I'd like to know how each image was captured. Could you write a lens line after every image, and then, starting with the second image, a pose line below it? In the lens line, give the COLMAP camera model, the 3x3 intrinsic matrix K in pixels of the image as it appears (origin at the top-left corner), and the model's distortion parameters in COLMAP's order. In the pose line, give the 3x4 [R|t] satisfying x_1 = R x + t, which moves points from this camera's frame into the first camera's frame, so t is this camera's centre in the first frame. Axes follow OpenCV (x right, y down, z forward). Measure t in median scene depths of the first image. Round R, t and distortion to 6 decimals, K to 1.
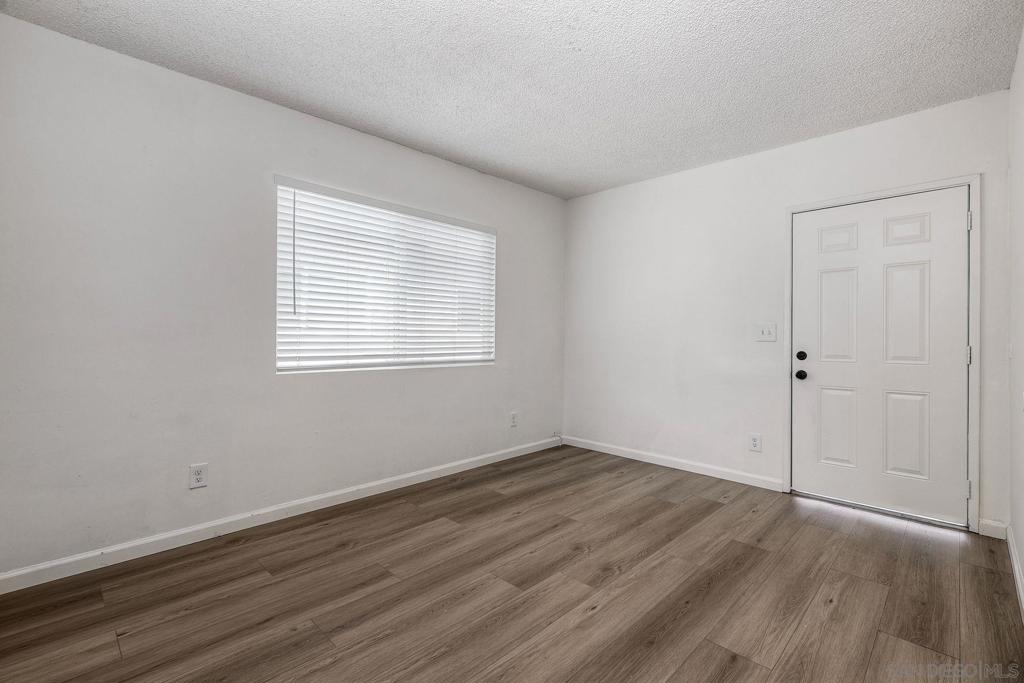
lens RADIAL K [[449.5, 0, 505.3], [0, 449.5, 338.4], [0, 0, 1]] dist [0.003295, 0.000127]
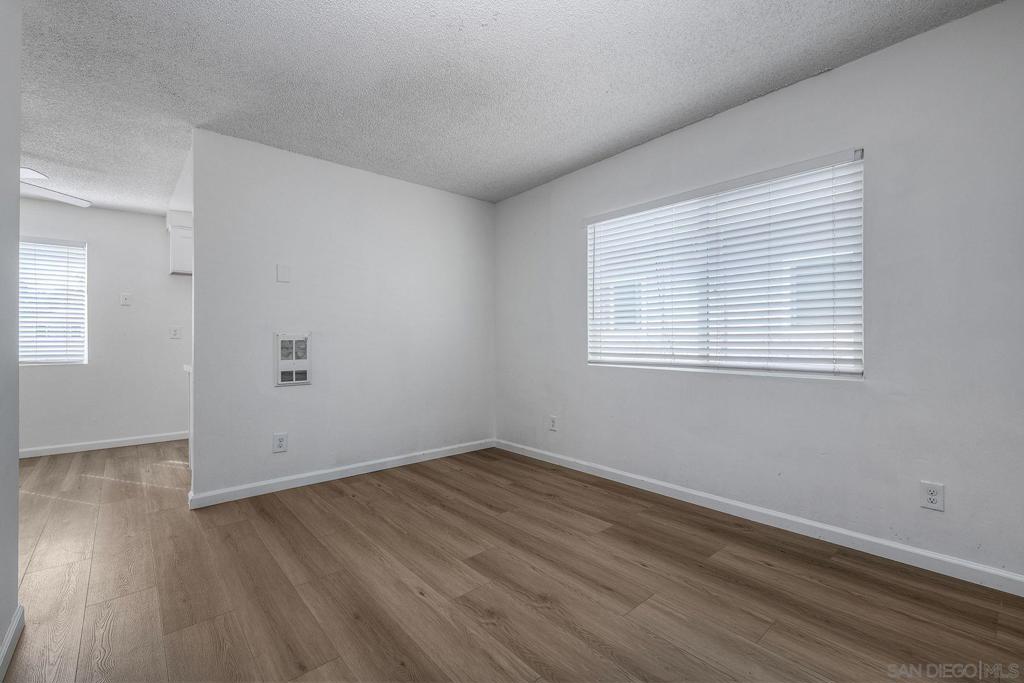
lens RADIAL K [[440.2, 0, 526.6], [0, 440.2, 338.5], [0, 0, 1]] dist [0.002346, 0.000042]
pose [[-0.038727, -0.008387, -0.999215, 0.944880], [-0.000368, 0.999965, -0.008379, 0.013012], [0.999250, 0.000044, -0.038728, 0.999613]]
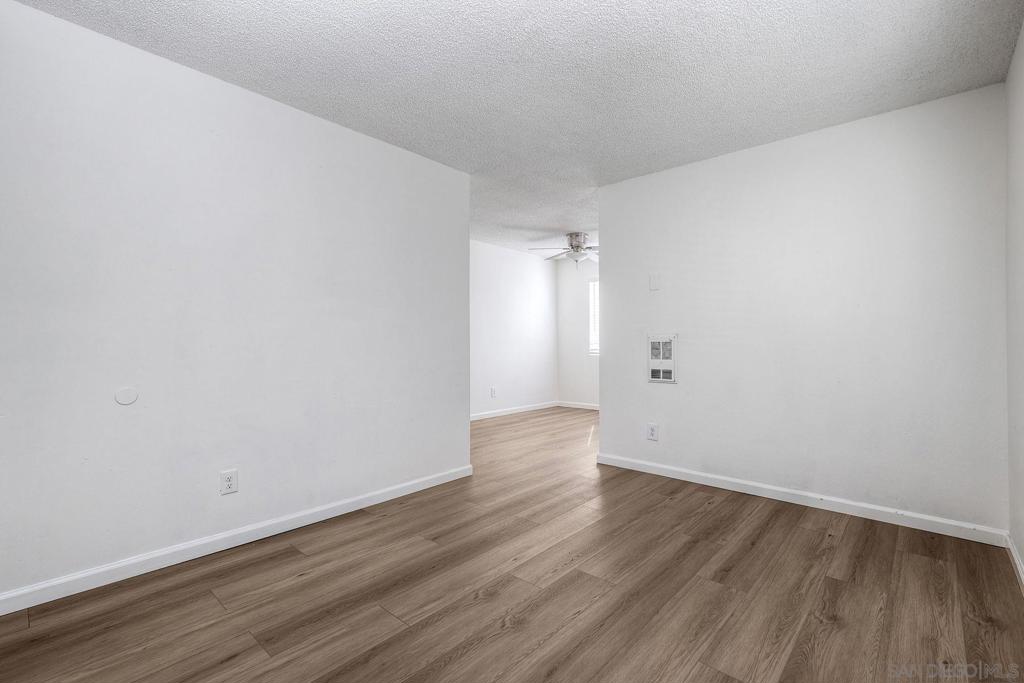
lens RADIAL K [[462.5, 0, 512.0], [0, 462.5, 341.5], [0, 0, 1]] dist [0.001345, -0.000402]
pose [[-0.998250, -0.002353, -0.059082, 0.218742], [-0.002701, 0.999979, 0.005811, -0.001266], [0.059068, 0.005961, -0.998236, 1.758480]]
